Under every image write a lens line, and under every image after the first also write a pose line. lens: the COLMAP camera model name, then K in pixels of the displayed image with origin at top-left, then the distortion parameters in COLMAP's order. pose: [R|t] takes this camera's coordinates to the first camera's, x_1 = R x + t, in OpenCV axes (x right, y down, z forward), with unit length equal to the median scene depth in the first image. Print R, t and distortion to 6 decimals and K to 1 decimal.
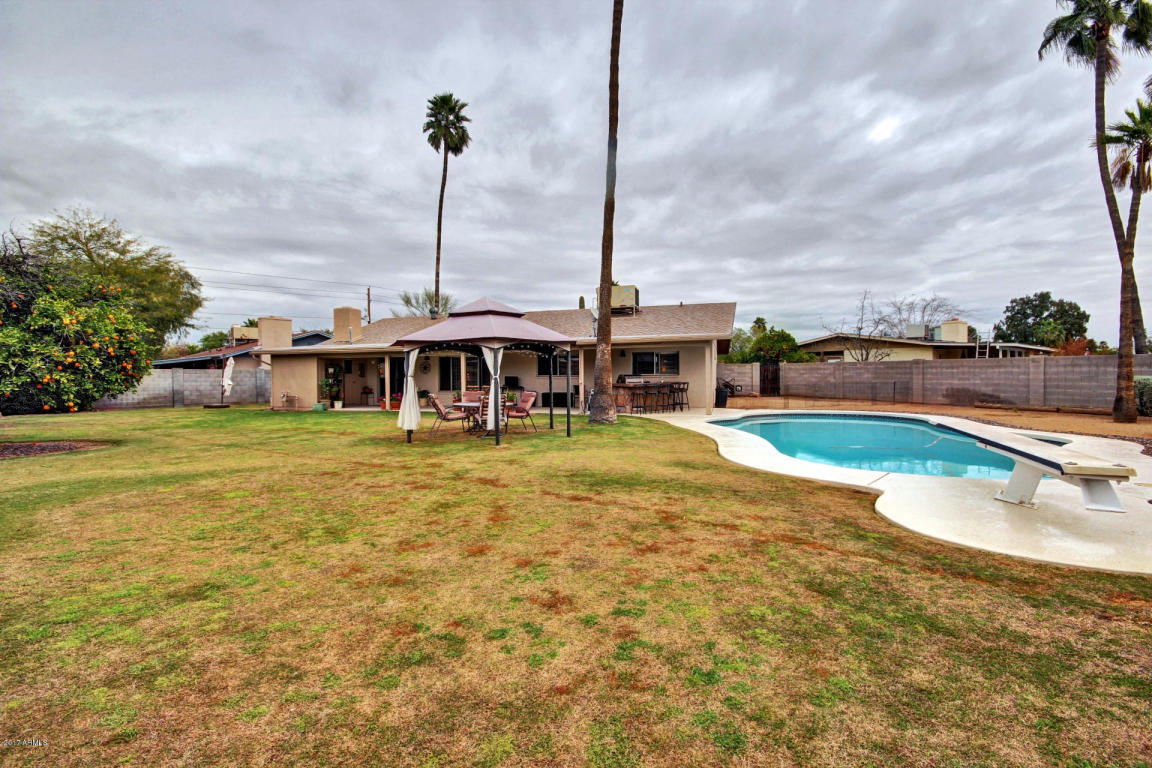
lens RADIAL K [[518.6, 0, 562.7], [0, 518.6, 378.5], [0, 0, 1]] dist [-0.014456, -0.001043]
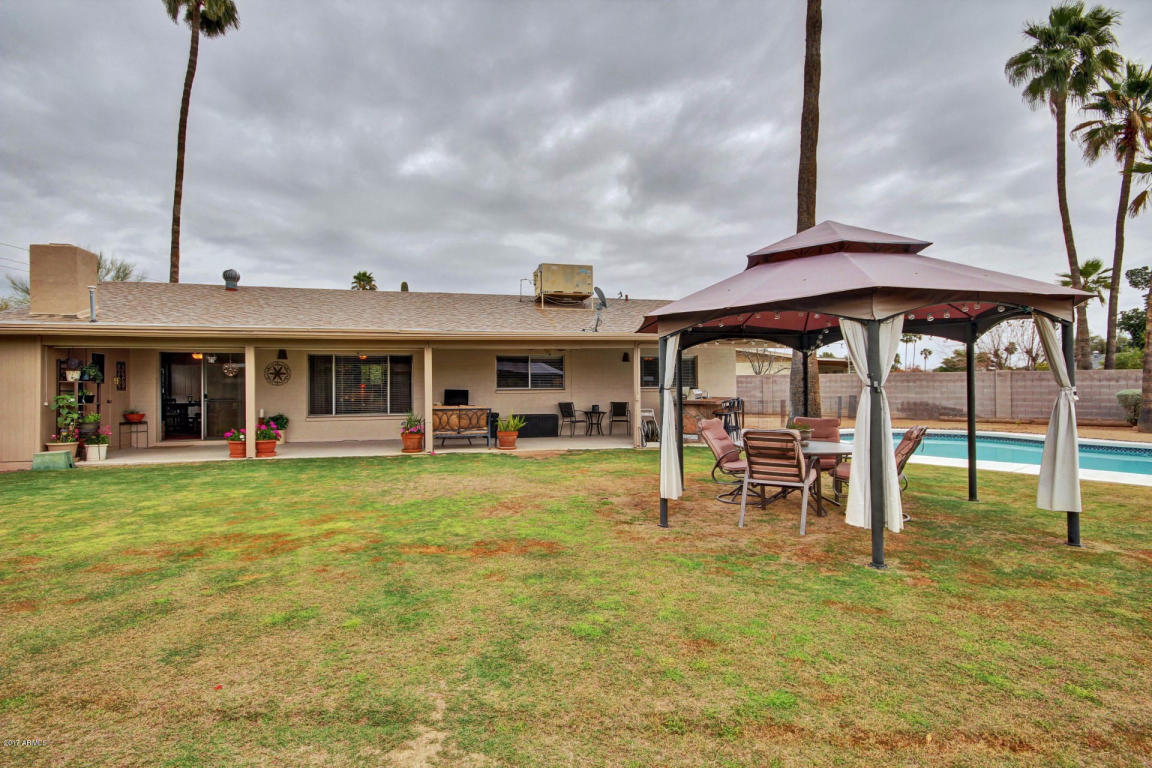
lens RADIAL K [[562.3, 0, 567.3], [0, 562.3, 382.7], [0, 0, 1]] dist [-0.003196, -0.000143]
pose [[0.858785, 0.007486, 0.512281, -0.332814], [0.001419, 0.999855, -0.016989, -0.000765], [-0.512334, 0.015316, 0.858650, 0.372128]]
